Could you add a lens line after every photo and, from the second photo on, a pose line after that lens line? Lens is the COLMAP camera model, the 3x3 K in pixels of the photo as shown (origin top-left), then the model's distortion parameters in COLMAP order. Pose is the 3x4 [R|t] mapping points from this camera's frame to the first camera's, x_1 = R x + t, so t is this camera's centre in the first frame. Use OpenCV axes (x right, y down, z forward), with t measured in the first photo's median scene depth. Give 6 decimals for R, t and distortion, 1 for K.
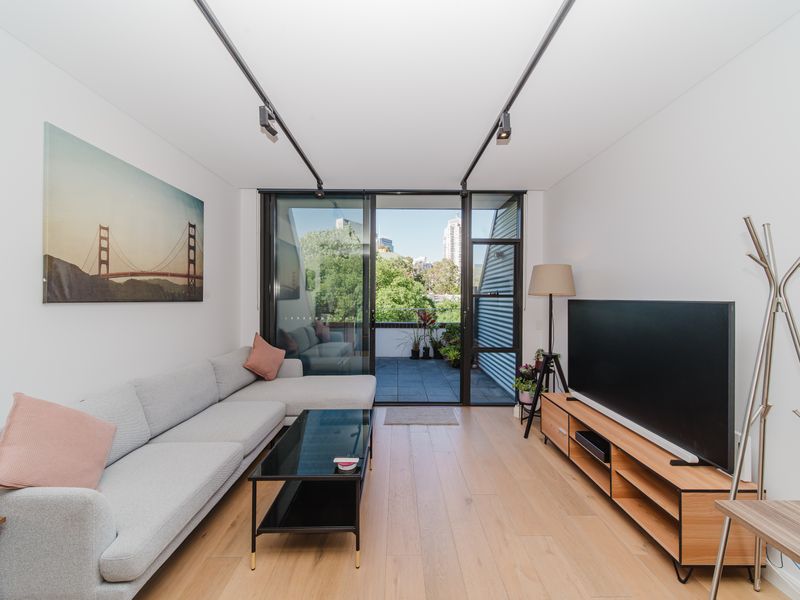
lens RADIAL K [[328.0, 0, 400.0], [0, 328.0, 300.0], [0, 0, 1]] dist [0.000146, 0.000007]
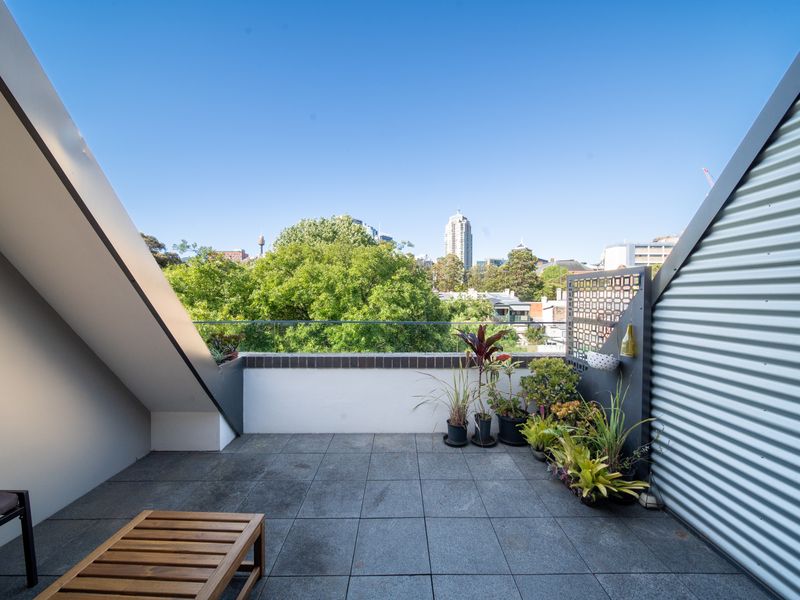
lens RADIAL K [[328.0, 0, 400.0], [0, 328.0, 300.0], [0, 0, 1]] dist [0.000146, 0.000007]
pose [[0.999980, -0.004122, 0.004728, -0.014826], [0.004121, 0.999991, 0.000395, -0.002190], [-0.004730, -0.000375, 0.999989, 0.307018]]
